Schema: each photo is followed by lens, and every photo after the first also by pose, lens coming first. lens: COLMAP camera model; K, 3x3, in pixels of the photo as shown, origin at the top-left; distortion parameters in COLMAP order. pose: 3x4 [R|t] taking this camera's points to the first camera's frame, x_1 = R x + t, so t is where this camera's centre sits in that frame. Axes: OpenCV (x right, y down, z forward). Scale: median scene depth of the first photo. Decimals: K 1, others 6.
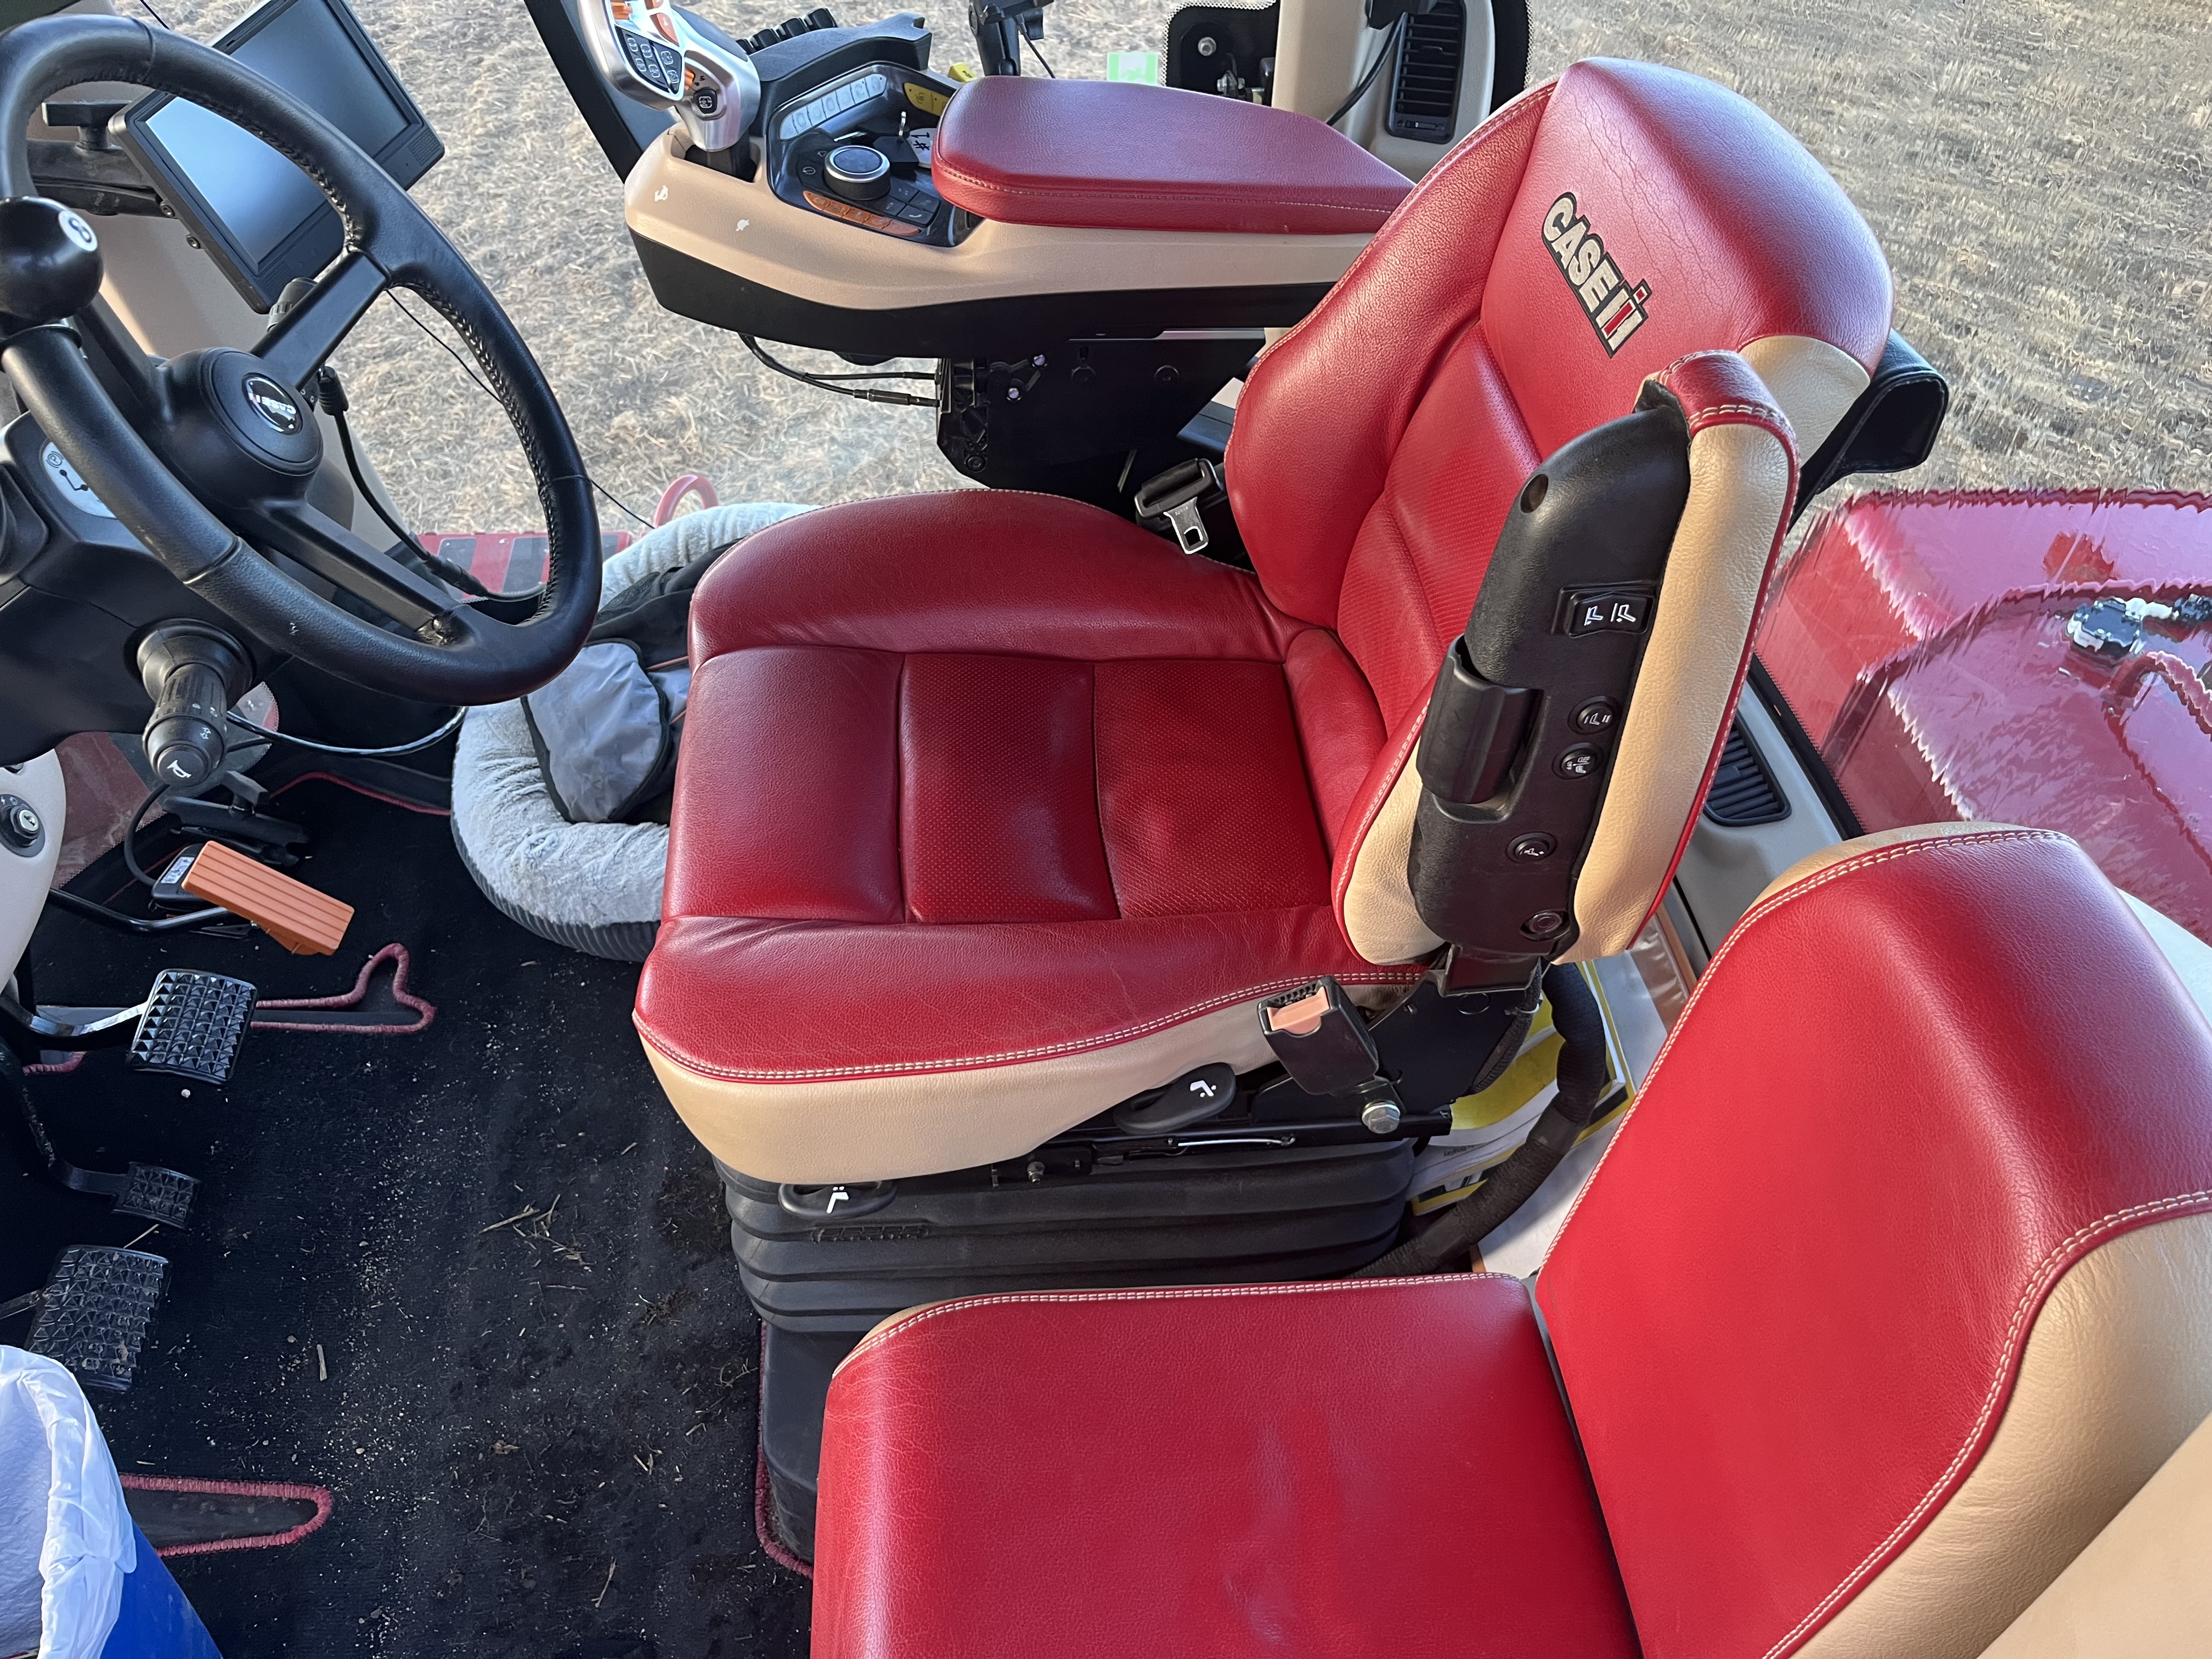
lens RADIAL K [[1633.5, 0, 1107.0], [0, 1633.5, 880.3], [0, 0, 1]] dist [0.040357, -0.055376]
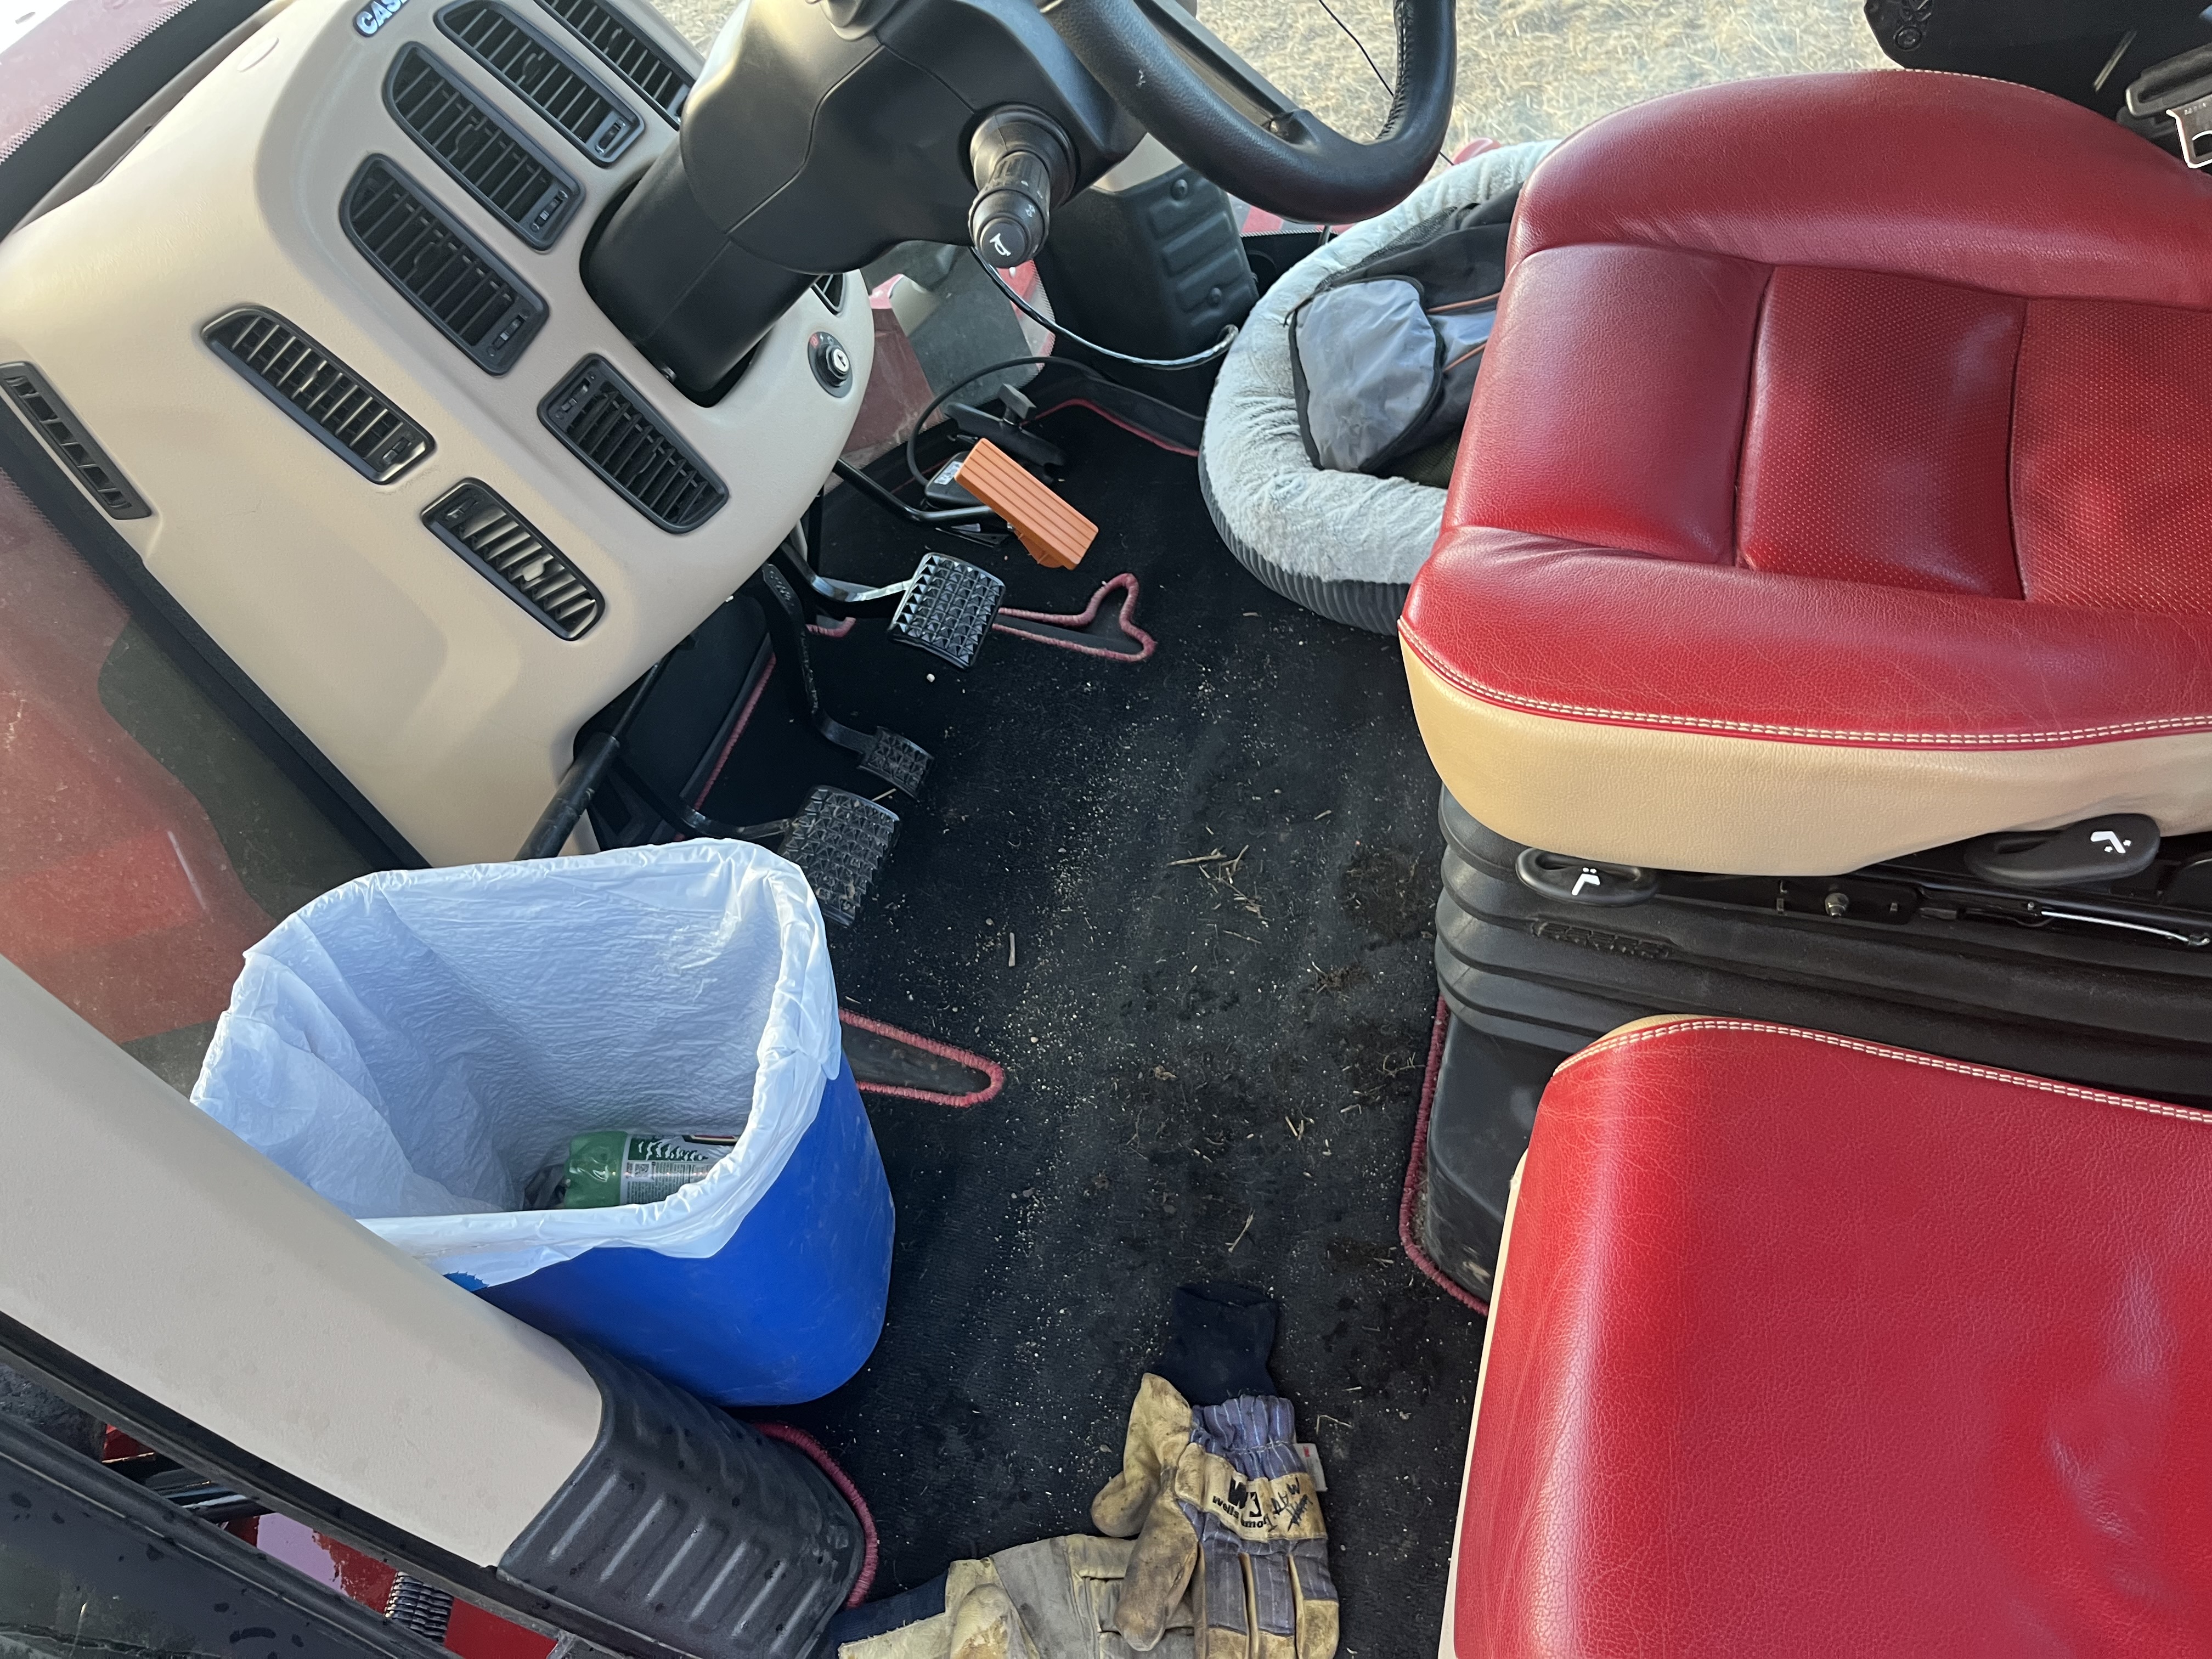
lens RADIAL K [[1670.3, 0, 1107.7], [0, 1670.3, 822.5], [0, 0, 1]] dist [0.078912, -0.110054]
pose [[0.906838, 0.198884, -0.371606, -0.049518], [-0.155184, 0.977283, 0.144344, 0.053530], [0.391872, -0.073230, 0.917101, 0.070523]]
